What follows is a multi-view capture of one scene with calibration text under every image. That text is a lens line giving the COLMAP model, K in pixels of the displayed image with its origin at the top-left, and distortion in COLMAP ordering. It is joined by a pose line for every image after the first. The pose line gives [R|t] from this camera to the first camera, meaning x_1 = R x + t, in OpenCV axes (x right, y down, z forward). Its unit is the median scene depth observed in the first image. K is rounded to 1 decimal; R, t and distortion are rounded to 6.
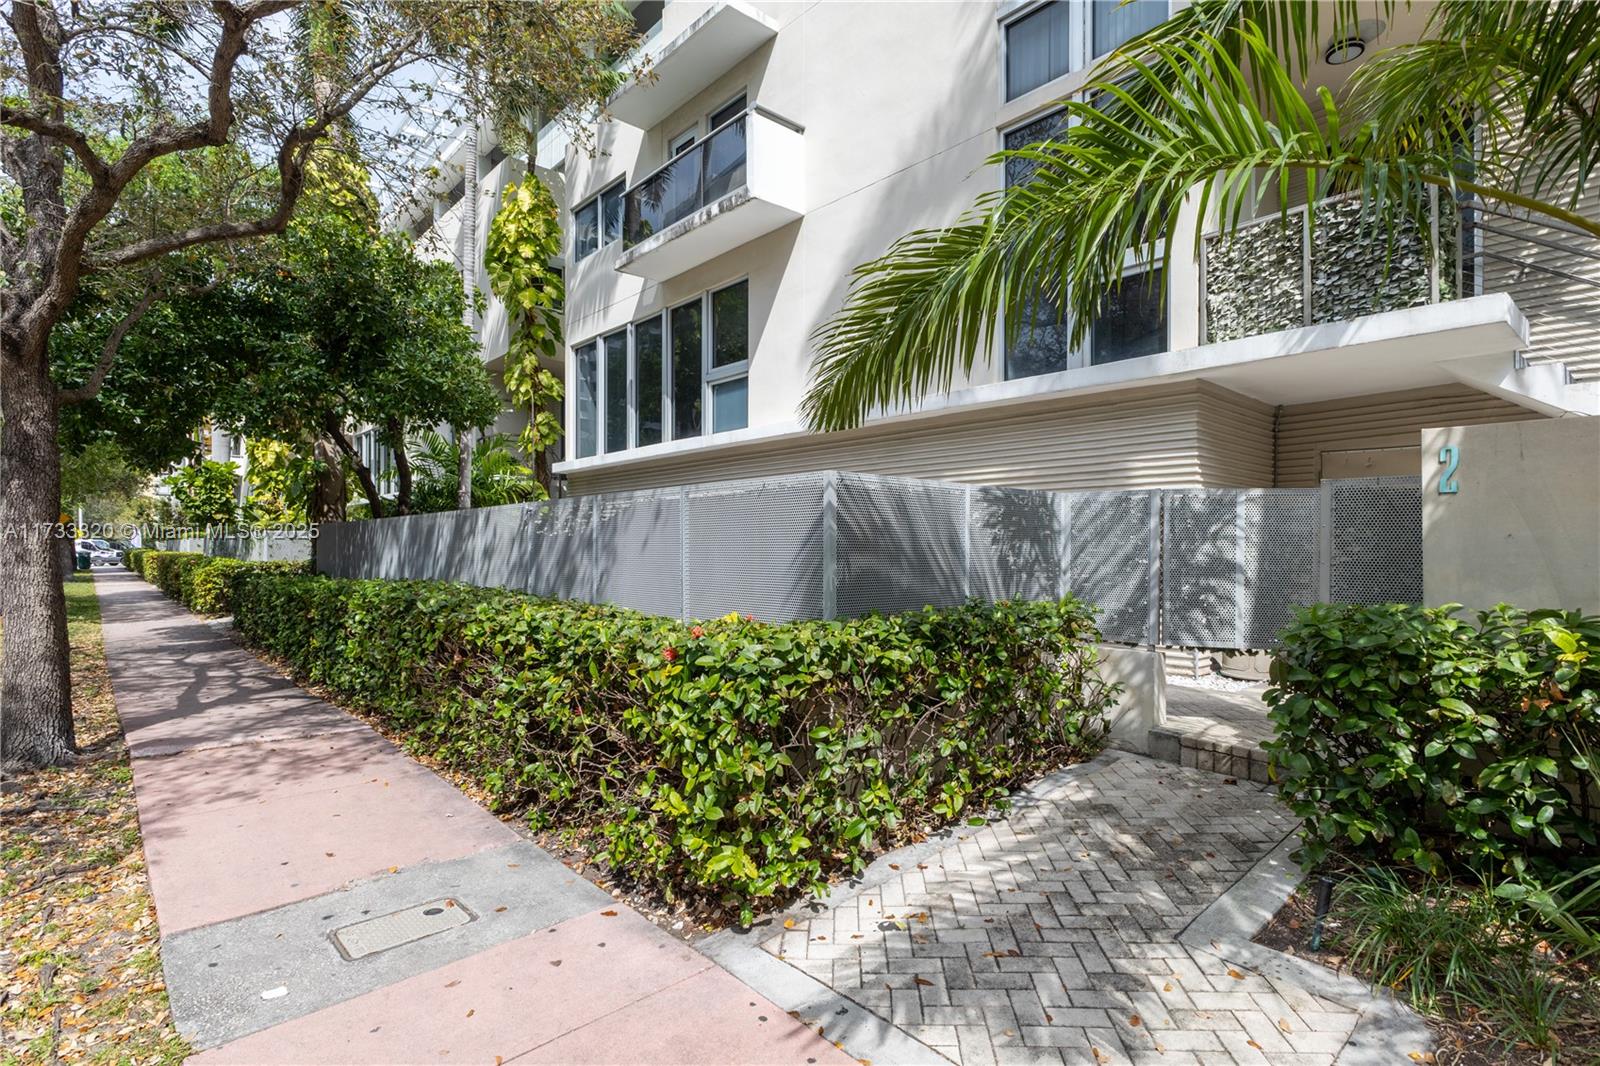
lens RADIAL K [[785.4, 0, 798.9], [0, 785.4, 539.4], [0, 0, 1]] dist [-0.000633, -0.000019]
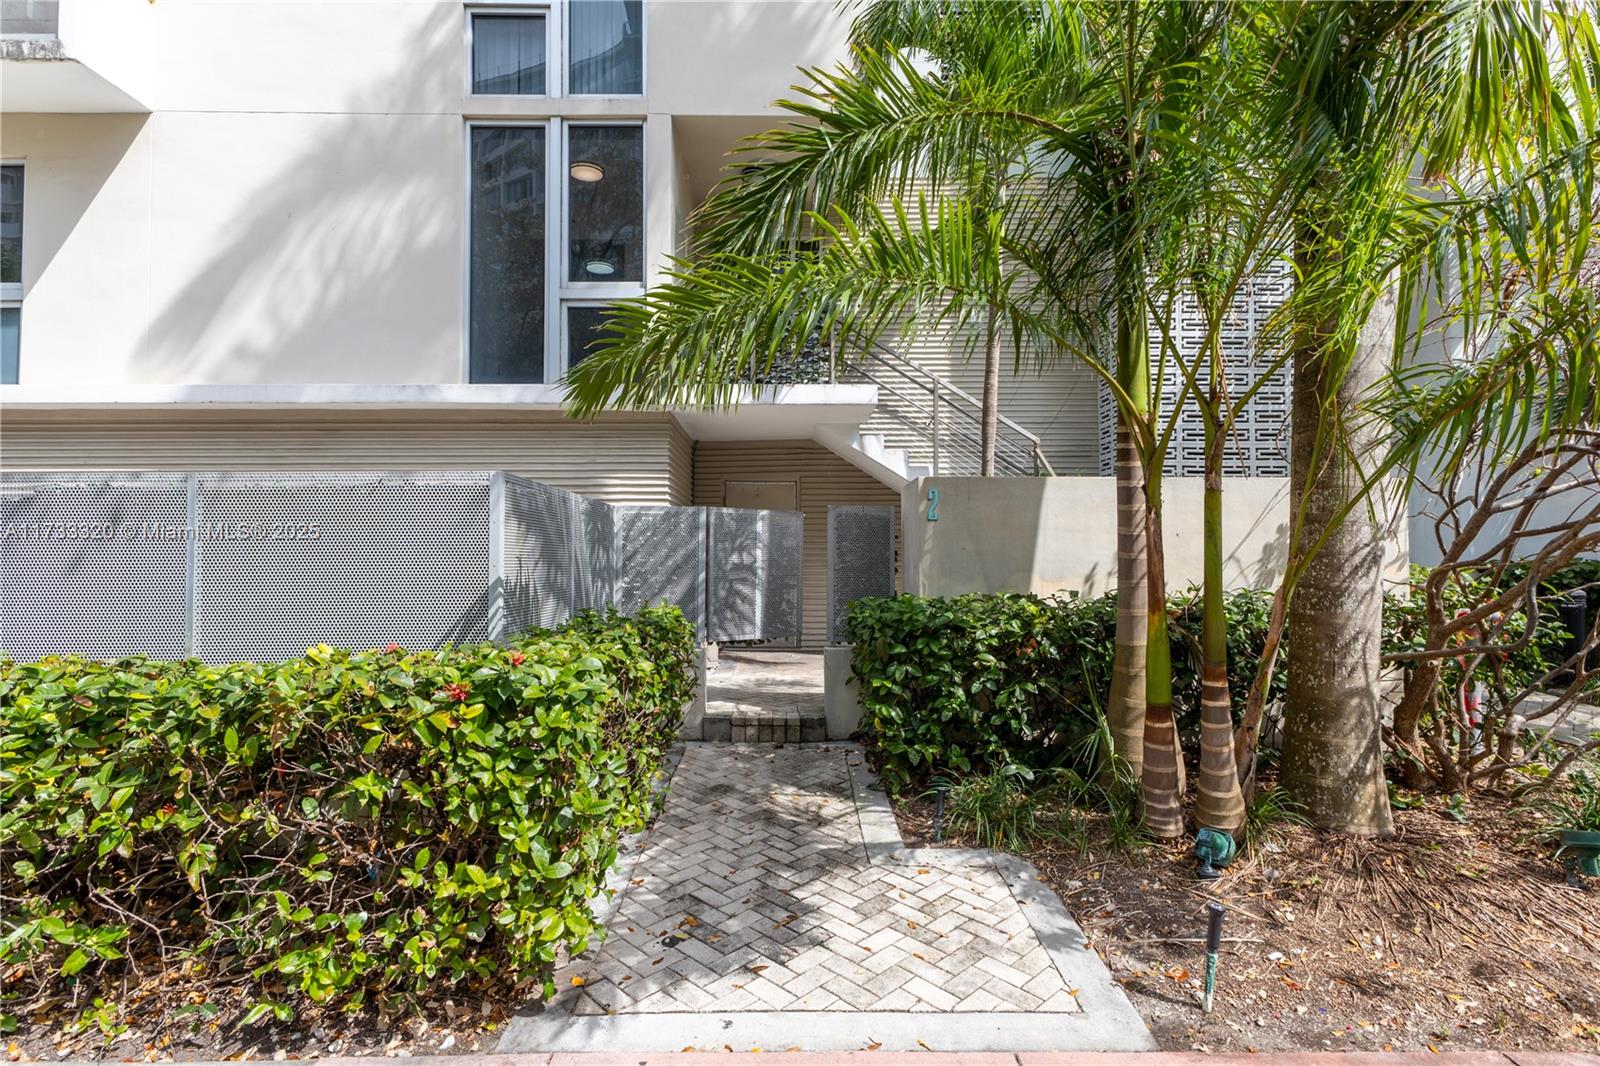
lens RADIAL K [[789.2, 0, 799.3], [0, 789.2, 530.9], [0, 0, 1]] dist [0.002501, -0.000397]
pose [[0.663017, 0.022349, 0.748271, -0.319191], [-0.002312, 0.999611, -0.027807, 0.003363], [-0.748601, 0.016707, 0.662810, 0.129582]]
